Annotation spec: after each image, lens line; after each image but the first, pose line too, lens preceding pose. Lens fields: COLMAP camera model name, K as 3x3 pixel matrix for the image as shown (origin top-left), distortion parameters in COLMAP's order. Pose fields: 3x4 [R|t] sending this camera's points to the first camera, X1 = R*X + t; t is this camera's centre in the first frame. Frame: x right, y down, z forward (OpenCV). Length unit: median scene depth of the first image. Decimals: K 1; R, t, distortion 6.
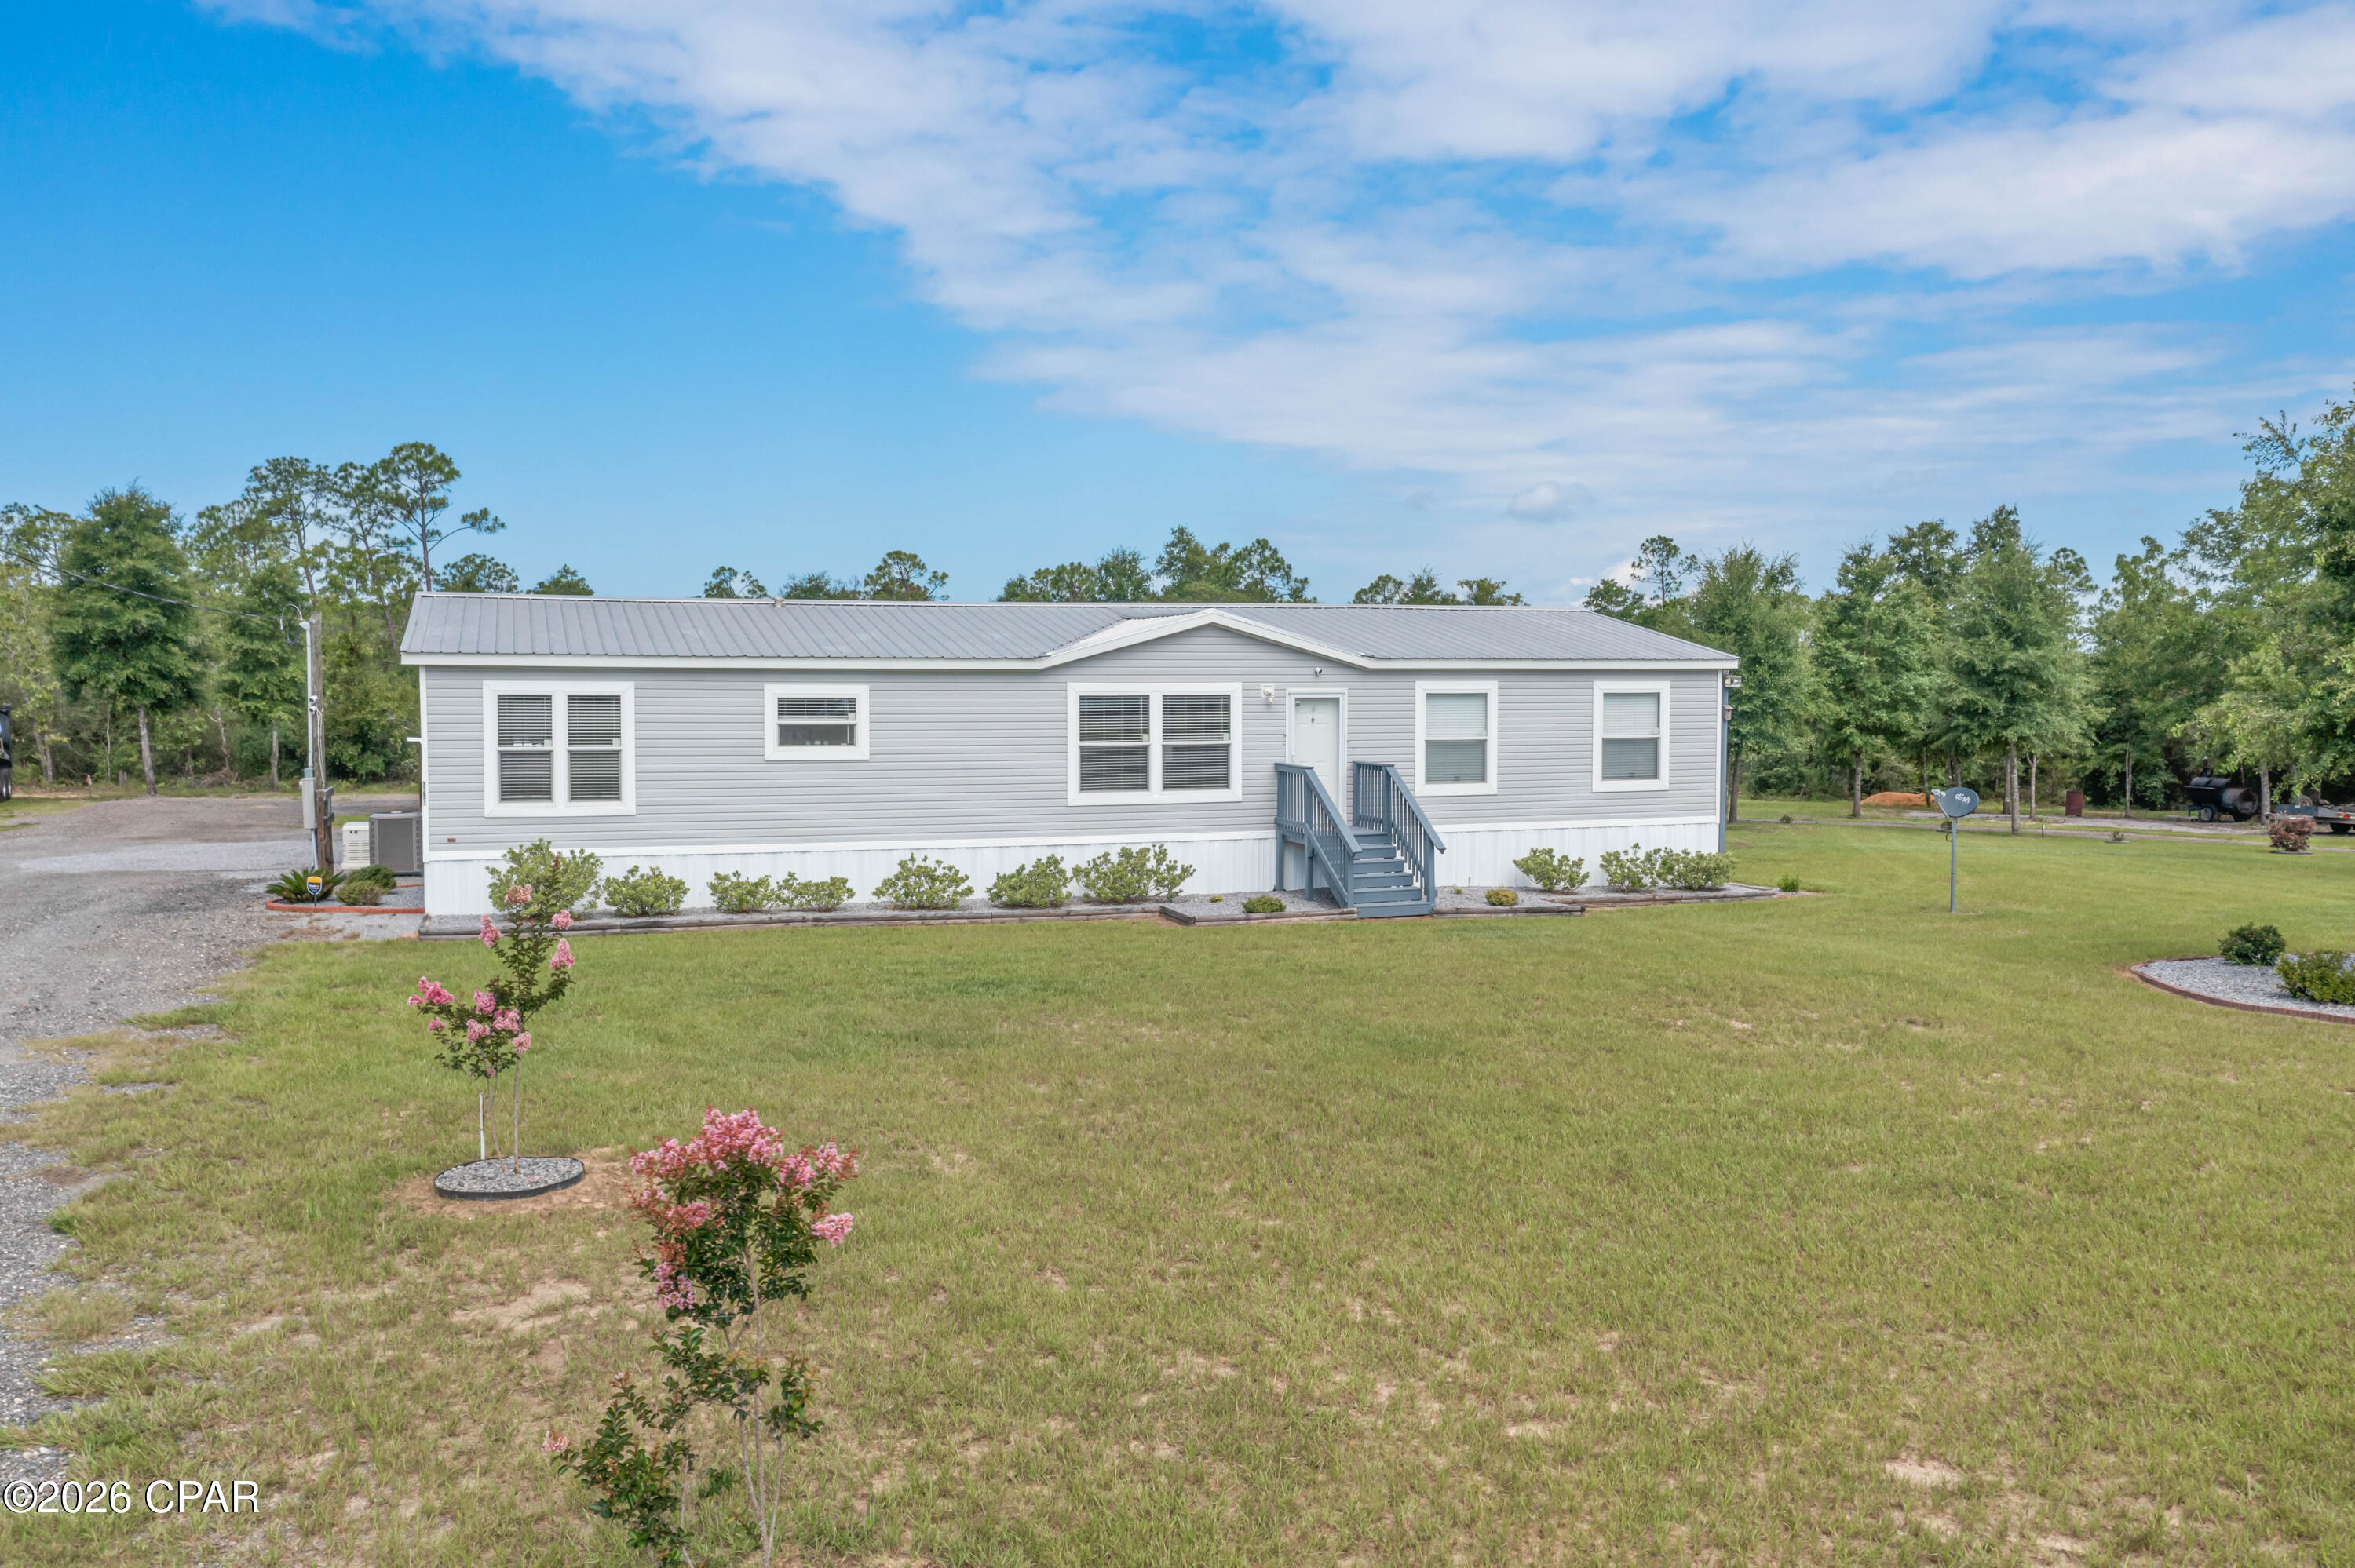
lens RADIAL K [[1834.4, 0, 1177.5], [0, 1834.4, 784.0], [0, 0, 1]] dist [-0.001611, 0.001416]
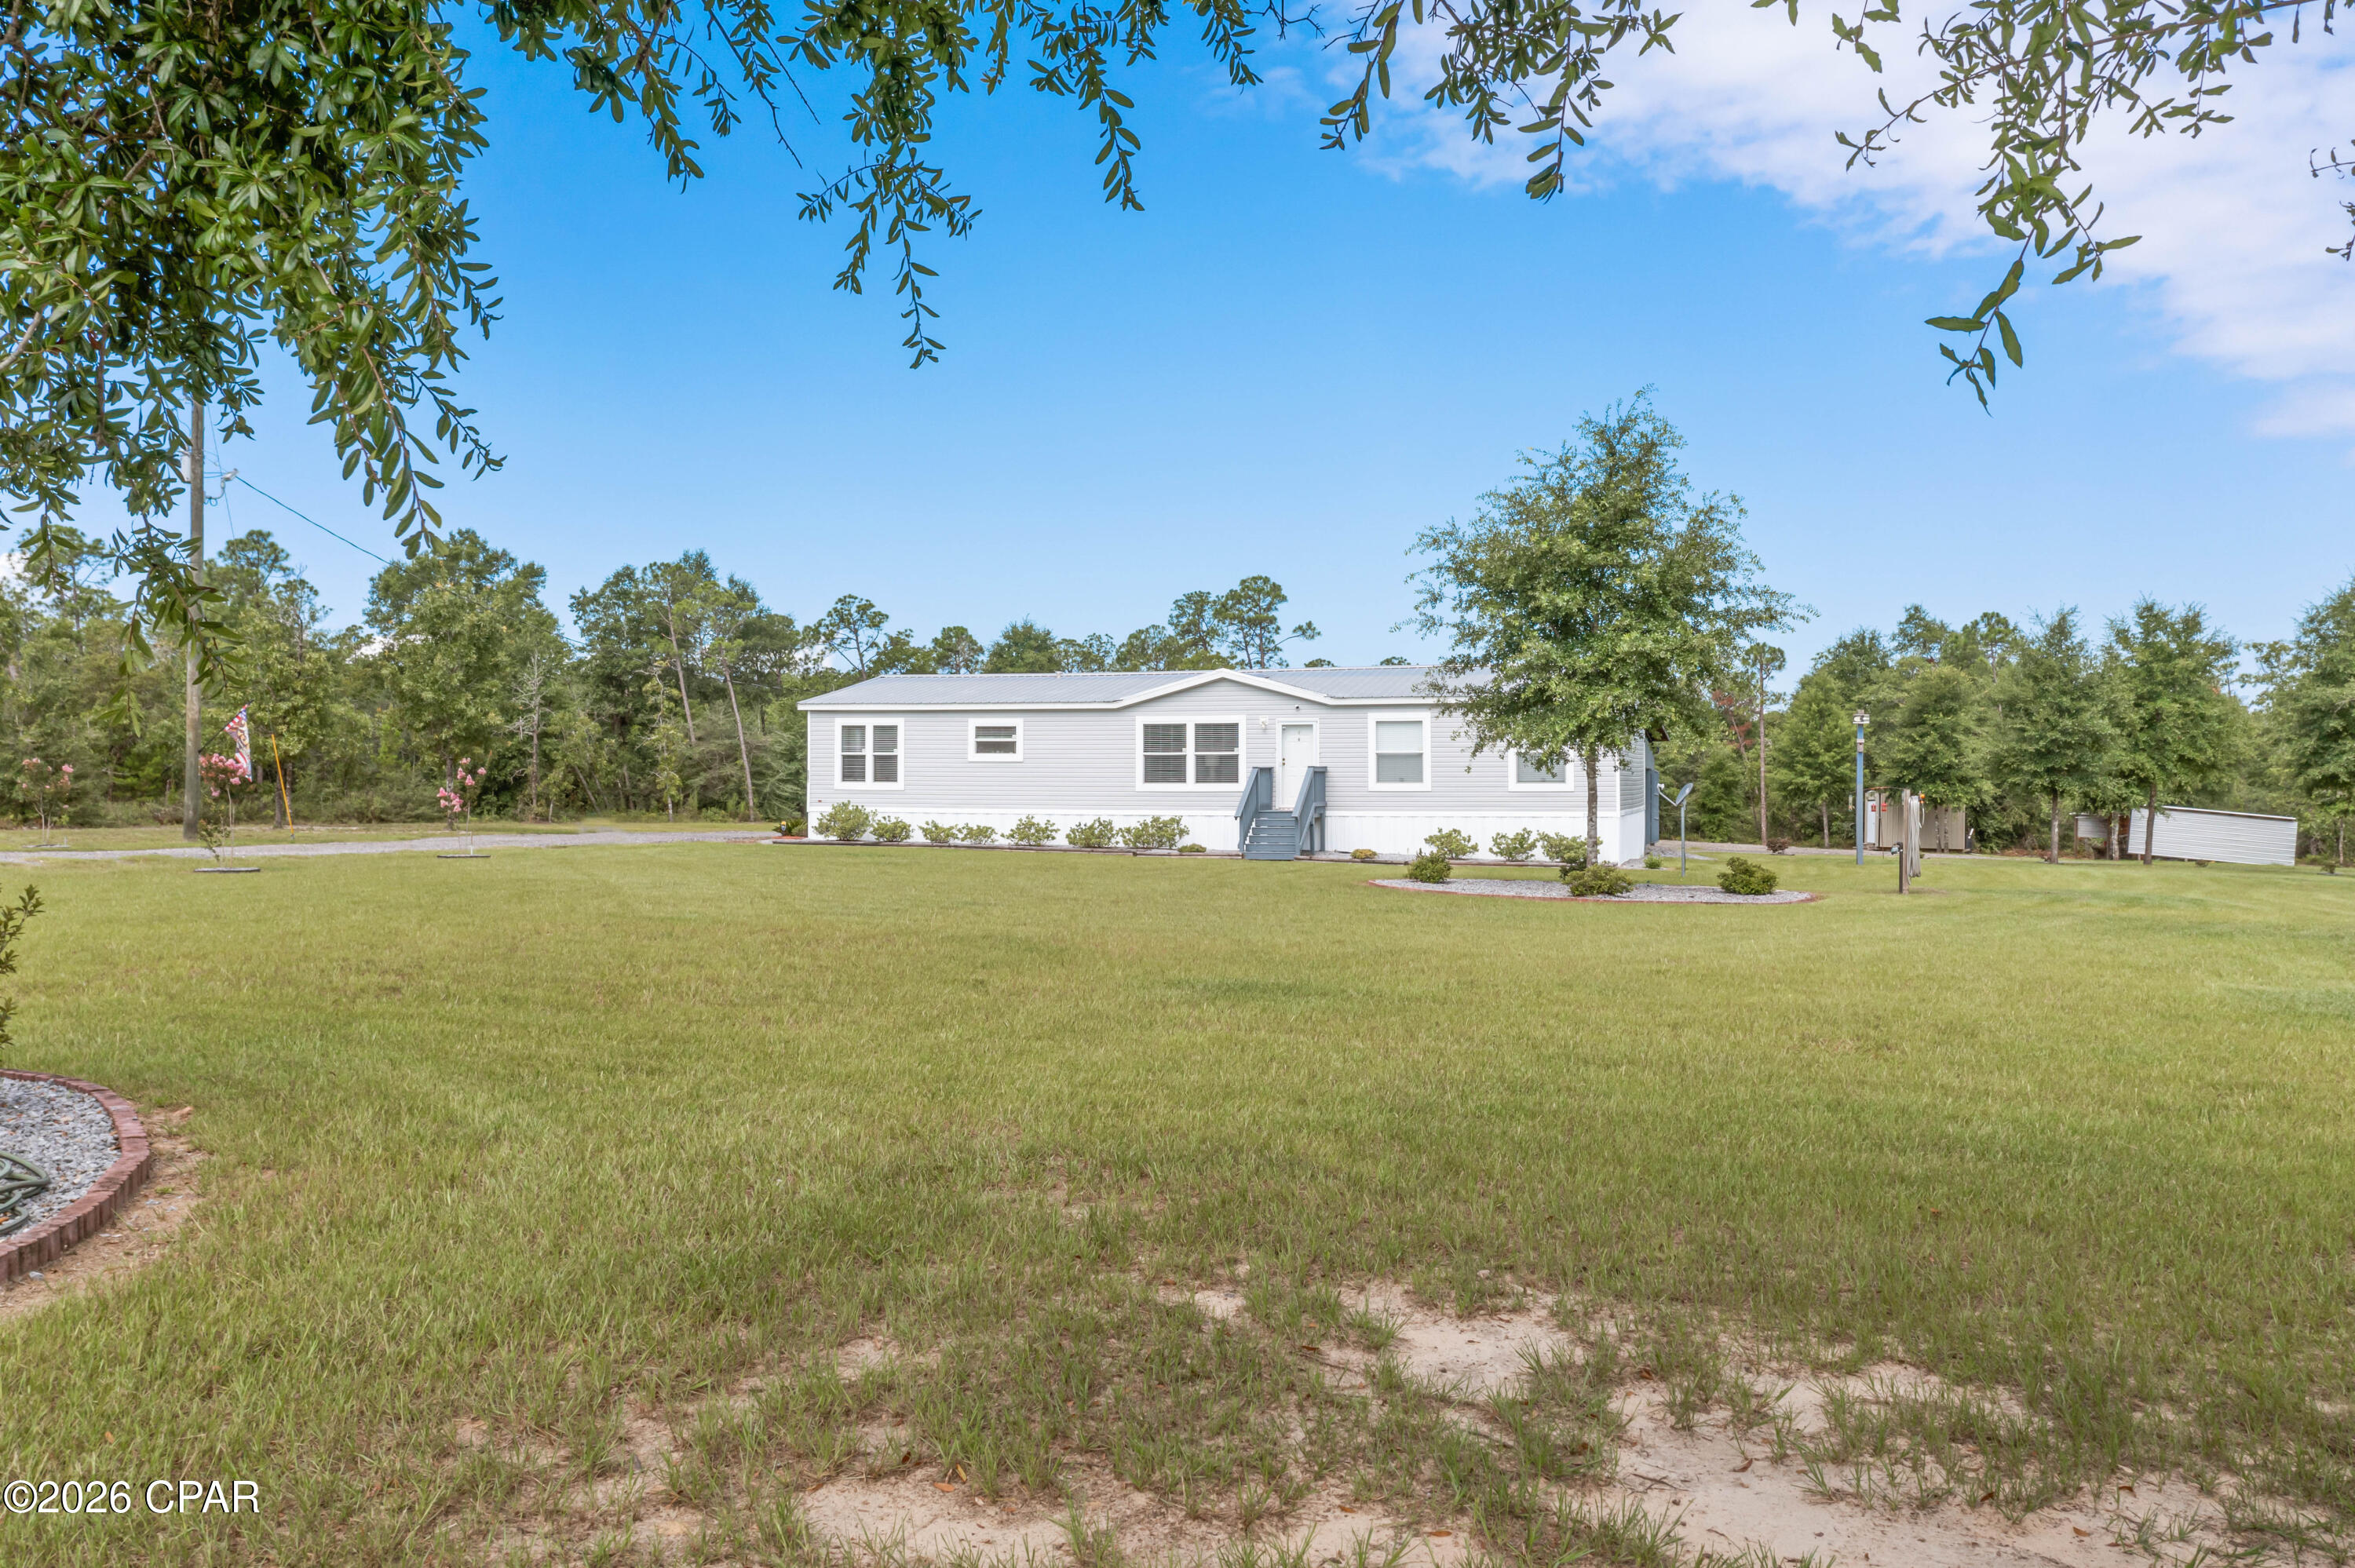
lens RADIAL K [[1887.0, 0, 1177.5], [0, 1887.0, 784.0], [0, 0, 1]] dist [0.004605, 0.000815]
pose [[0.808086, 0.000829, -0.589064, 0.965526], [-0.034661, 0.998333, -0.046143, 0.082054], [0.588044, 0.057705, 0.806768, -0.339791]]
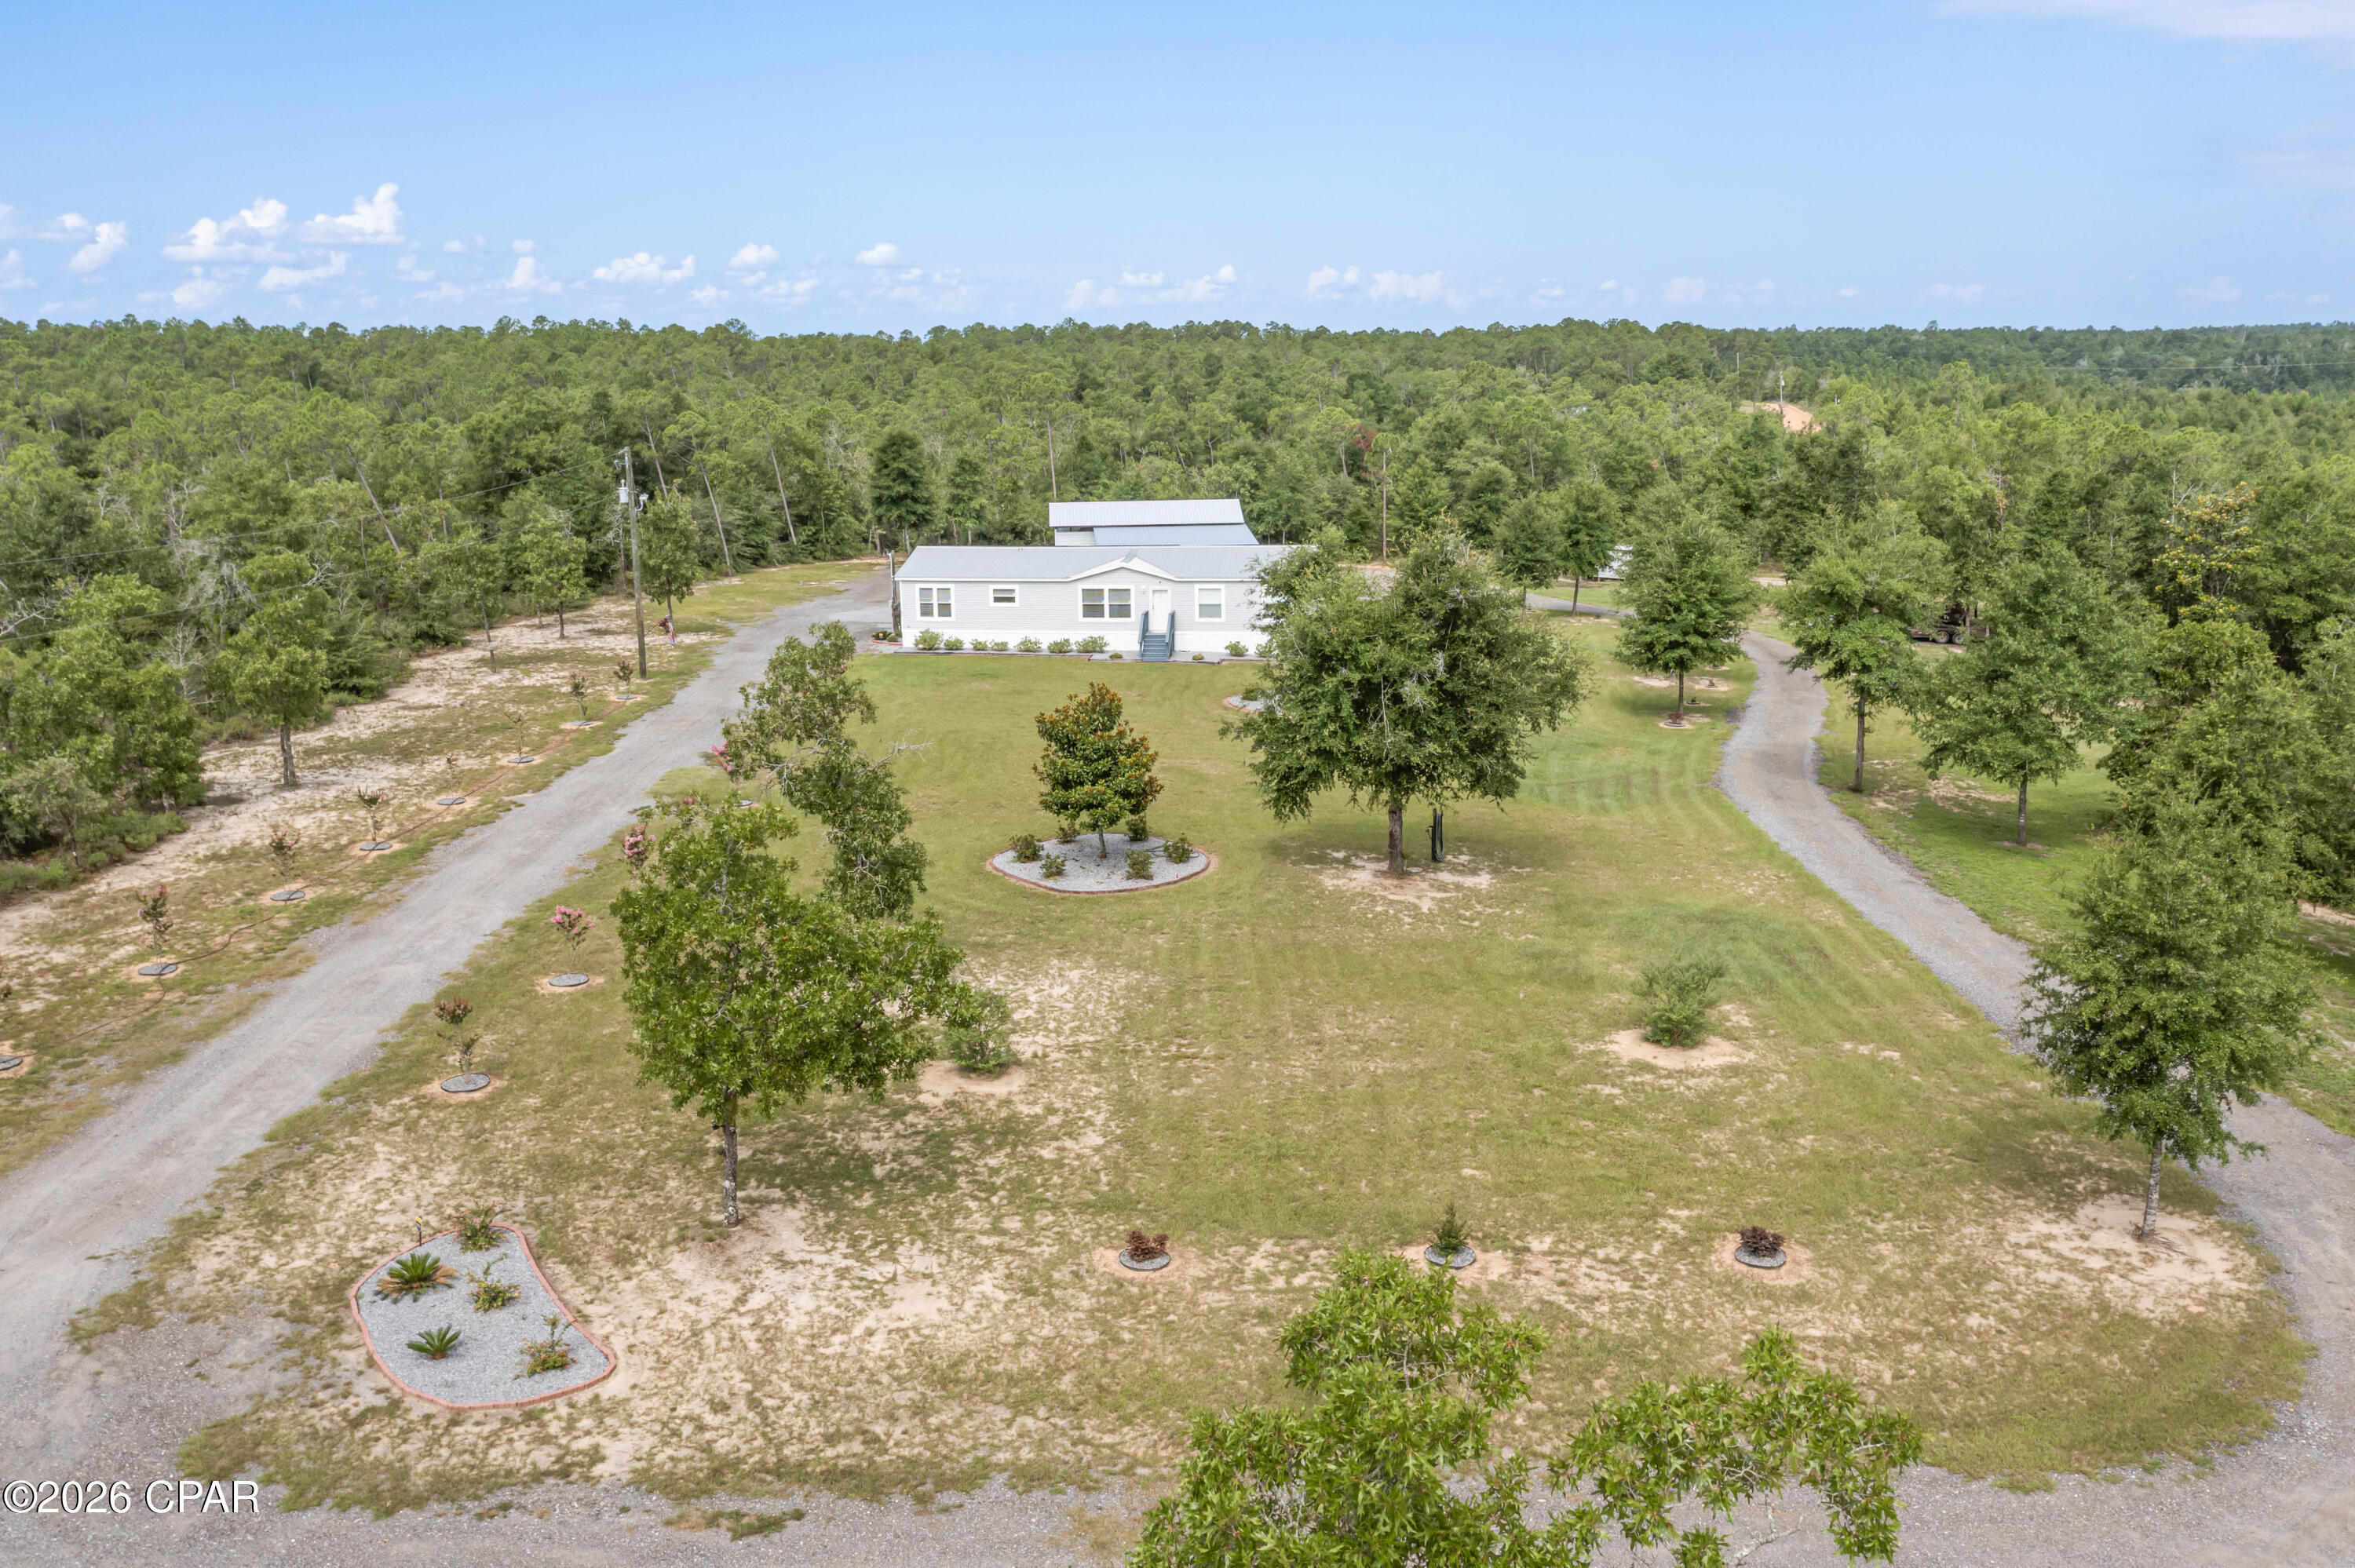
lens RADIAL K [[1834.4, 0, 1177.5], [0, 1834.4, 784.0], [0, 0, 1]] dist [-0.001611, 0.001416]
pose [[0.902543, 0.084235, -0.422279, 1.521839], [-0.013183, 0.985625, 0.168435, -0.259422], [0.430397, -0.146453, 0.890680, -1.909769]]
